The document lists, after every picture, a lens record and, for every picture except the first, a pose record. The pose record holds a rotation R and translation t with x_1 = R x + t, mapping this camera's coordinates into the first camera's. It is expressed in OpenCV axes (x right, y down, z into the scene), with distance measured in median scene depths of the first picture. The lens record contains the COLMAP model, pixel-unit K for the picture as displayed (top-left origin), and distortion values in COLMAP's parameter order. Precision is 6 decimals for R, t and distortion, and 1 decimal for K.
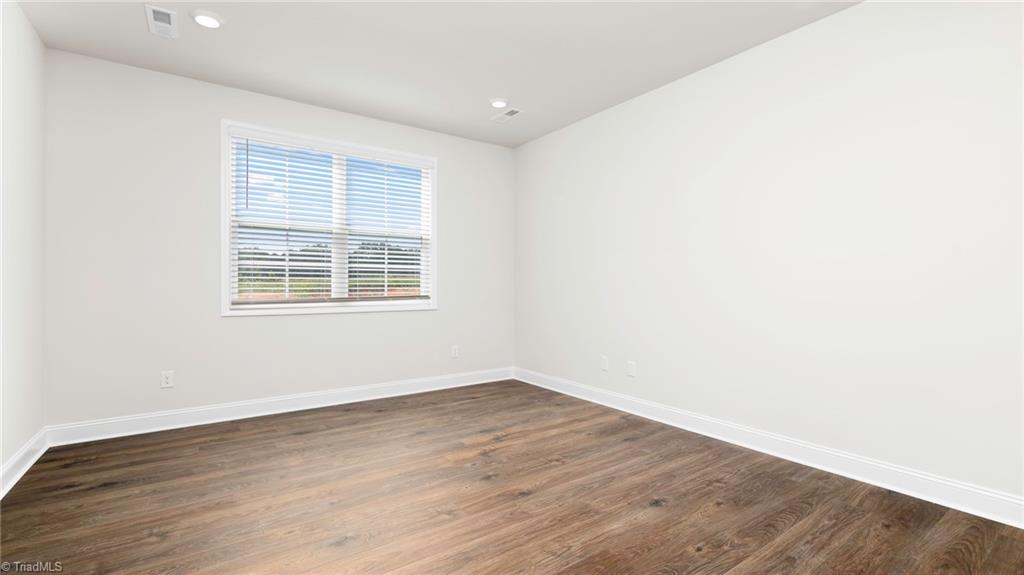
lens RADIAL K [[447.3, 0, 513.7], [0, 447.3, 285.0], [0, 0, 1]] dist [0.011103, -0.000231]
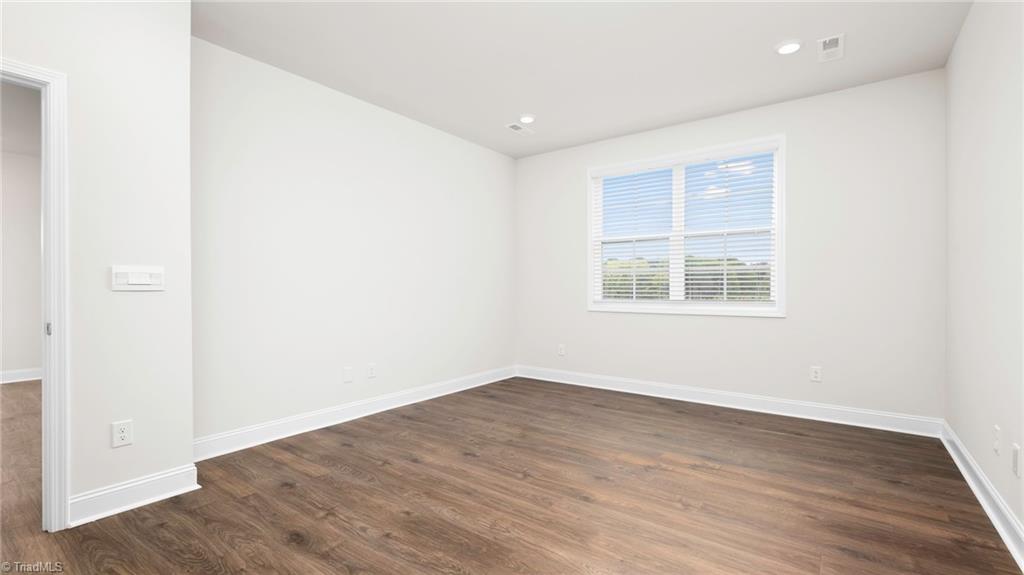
lens RADIAL K [[447.3, 0, 513.8], [0, 447.3, 288.0], [0, 0, 1]] dist [0.011103, -0.000231]
pose [[0.316961, -0.001366, -0.948438, 0.605697], [-0.000666, 0.999998, -0.001662, 0.003145], [0.948438, 0.001159, 0.316959, 0.357768]]
